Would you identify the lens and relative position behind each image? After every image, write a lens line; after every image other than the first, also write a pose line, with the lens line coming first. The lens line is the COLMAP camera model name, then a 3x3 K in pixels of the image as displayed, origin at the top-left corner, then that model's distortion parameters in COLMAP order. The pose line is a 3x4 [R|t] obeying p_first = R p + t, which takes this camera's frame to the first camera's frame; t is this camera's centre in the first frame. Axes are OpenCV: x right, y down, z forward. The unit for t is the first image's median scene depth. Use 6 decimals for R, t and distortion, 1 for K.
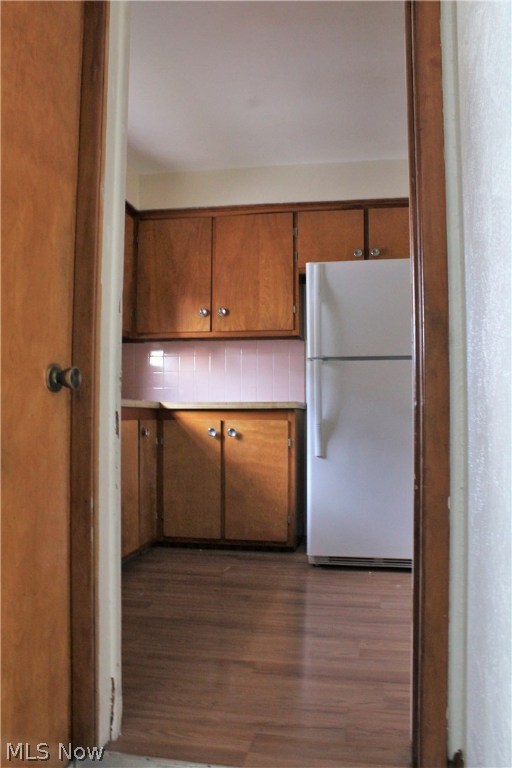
lens RADIAL K [[637.2, 0, 257.1], [0, 637.2, 378.5], [0, 0, 1]] dist [-0.103112, 0.026861]
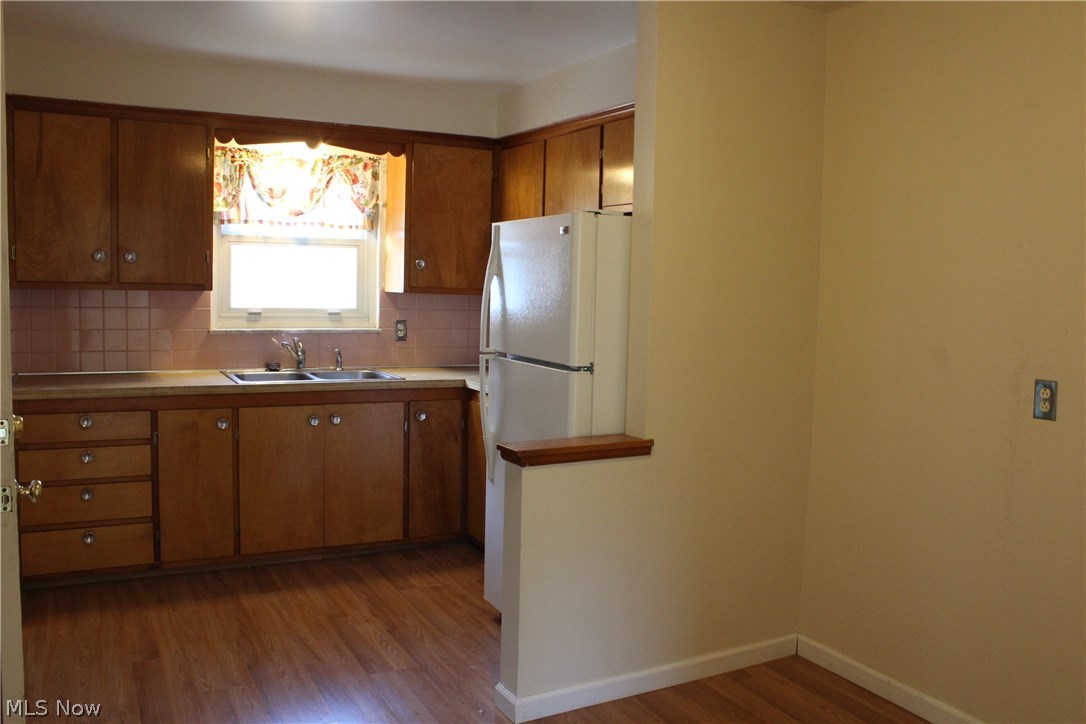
lens RADIAL K [[901.0, 0, 542.8], [0, 901.0, 366.0], [0, 0, 1]] dist [-0.103112, 0.026861]
pose [[0.616862, 0.088056, -0.782130, 0.860065], [0.018542, 0.991820, 0.126287, -0.132785], [0.786853, -0.092404, 0.610184, 0.344580]]
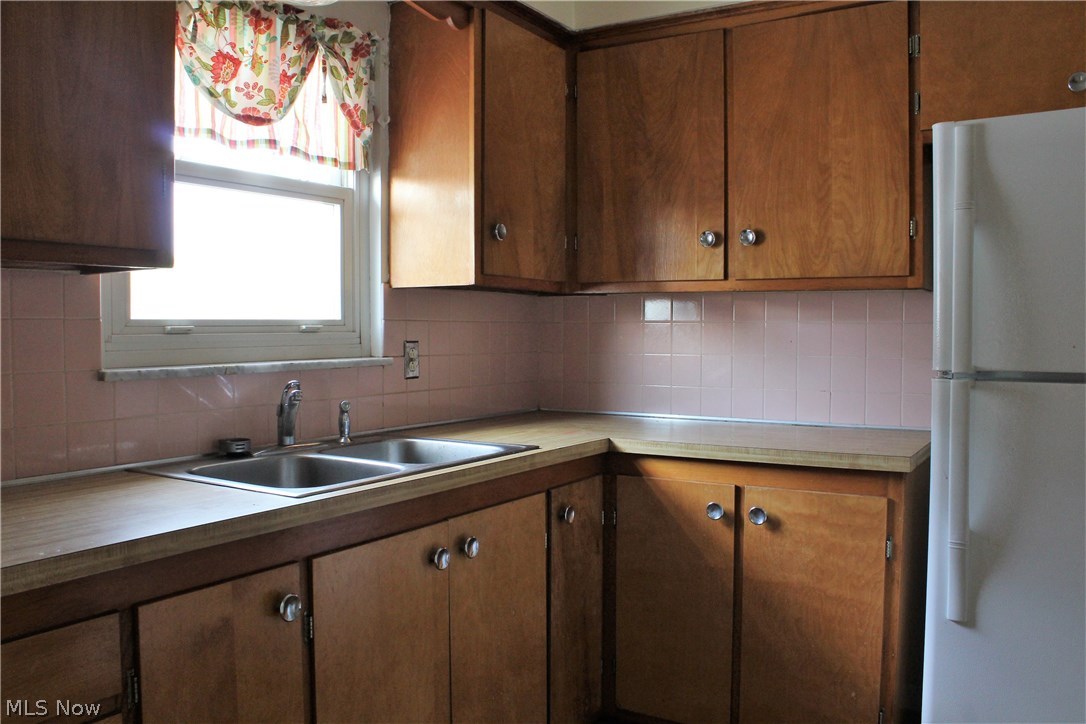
lens RADIAL K [[901.0, 0, 548.8], [0, 901.0, 366.6], [0, 0, 1]] dist [-0.103112, 0.026861]
pose [[0.932373, 0.012682, -0.361276, 0.048819], [0.023922, 0.995029, 0.096668, -0.083061], [0.360706, -0.098773, 0.927435, 0.362850]]
